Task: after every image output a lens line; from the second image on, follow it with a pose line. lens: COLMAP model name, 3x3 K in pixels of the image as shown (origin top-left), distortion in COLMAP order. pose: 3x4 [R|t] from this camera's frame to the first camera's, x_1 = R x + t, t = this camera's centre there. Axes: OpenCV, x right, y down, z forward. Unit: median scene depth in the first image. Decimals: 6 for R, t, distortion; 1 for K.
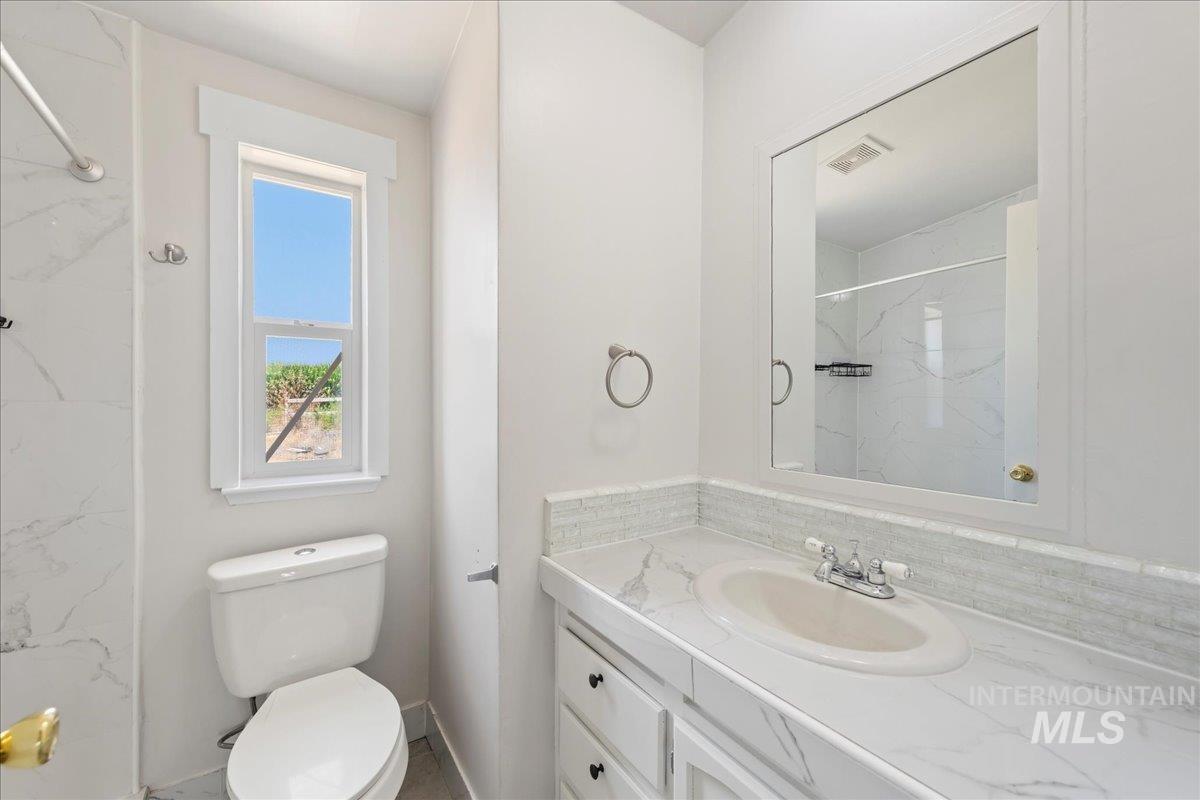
lens RADIAL K [[487.1, 0, 600.8], [0, 487.1, 381.9], [0, 0, 1]] dist [0.013772, -0.000015]
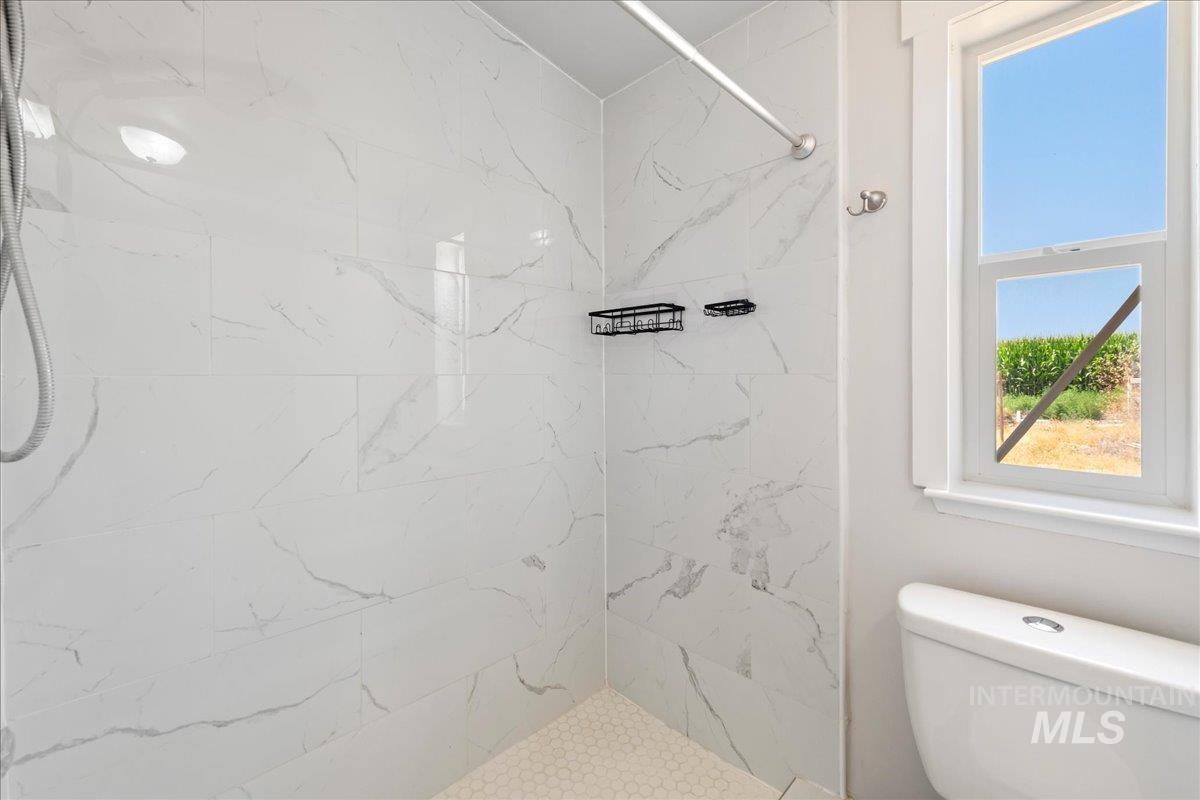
lens RADIAL K [[487.1, 0, 600.8], [0, 487.1, 381.9], [0, 0, 1]] dist [0.013772, -0.000015]
pose [[0.165585, 0.006917, -0.986171, -0.106488], [0.032705, 0.999387, 0.012501, 0.027373], [0.985653, -0.034323, 0.165257, 0.397138]]
